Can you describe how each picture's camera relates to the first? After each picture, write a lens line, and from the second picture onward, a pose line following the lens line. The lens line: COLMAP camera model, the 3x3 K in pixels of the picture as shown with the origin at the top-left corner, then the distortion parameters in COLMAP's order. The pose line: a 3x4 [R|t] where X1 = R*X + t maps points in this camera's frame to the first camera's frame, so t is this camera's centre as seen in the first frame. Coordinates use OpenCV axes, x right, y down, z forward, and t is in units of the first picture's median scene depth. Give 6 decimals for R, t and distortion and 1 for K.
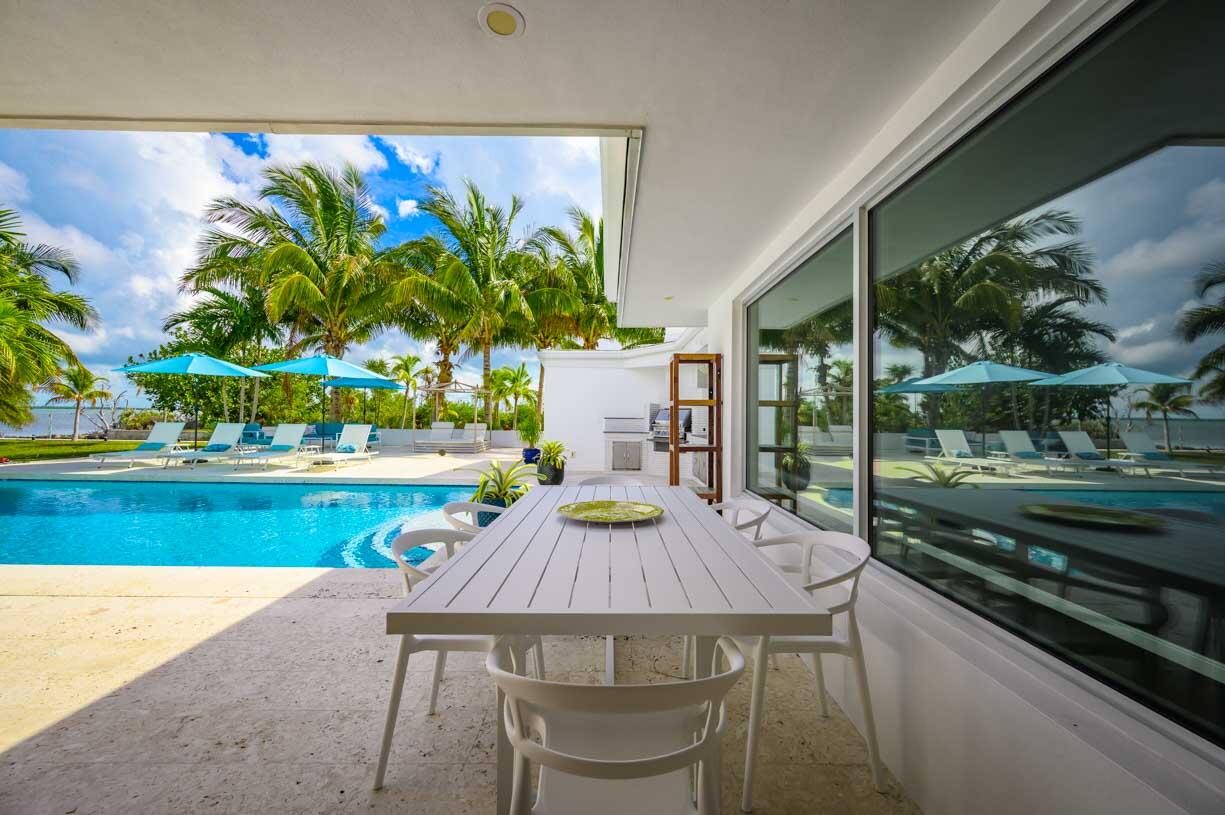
lens RADIAL K [[487.9, 0, 612.5], [0, 487.9, 407.5], [0, 0, 1]] dist [-0.001688, 0.000315]
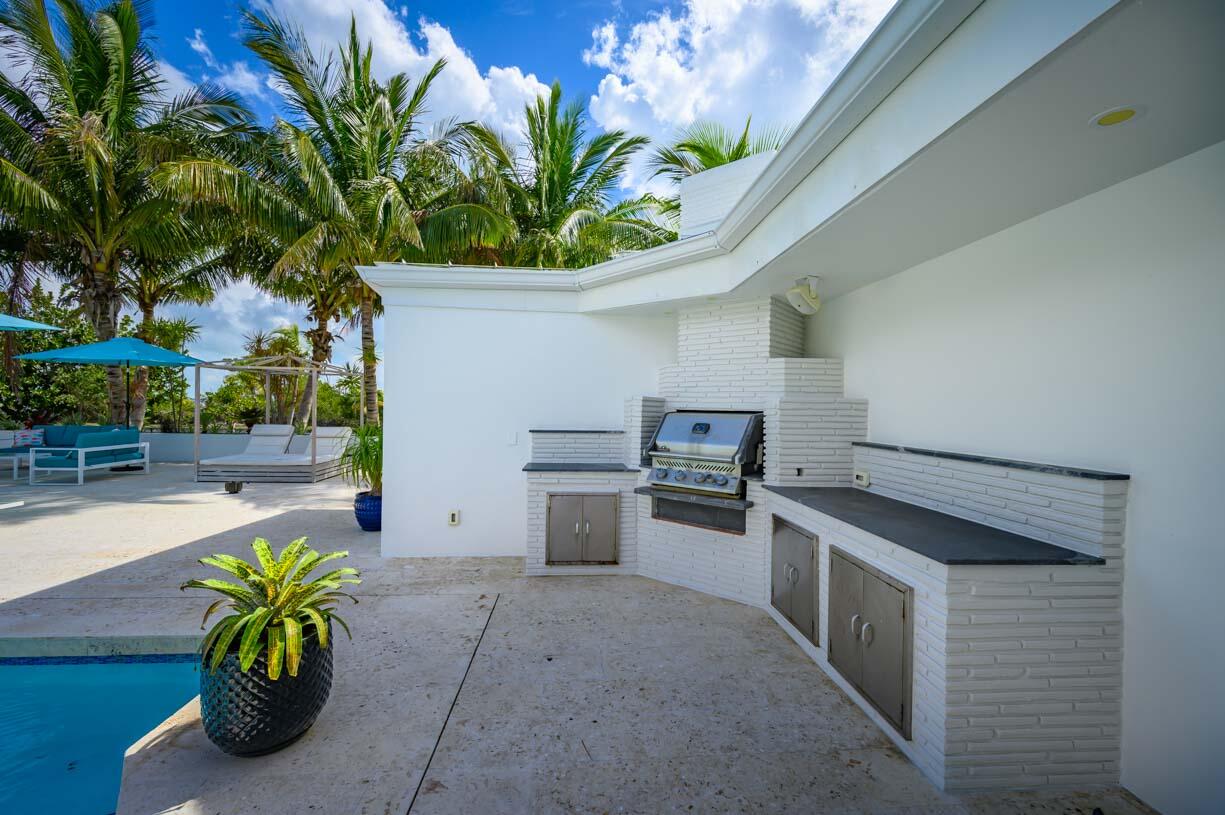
lens RADIAL K [[511.8, 0, 612.5], [0, 511.8, 407.5], [0, 0, 1]] dist [-0.012041, 0.000055]
pose [[0.997888, 0.006638, 0.064625, 0.019789], [-0.007618, 0.999860, 0.014918, -0.004716], [-0.064517, -0.015379, 0.997798, 0.457379]]
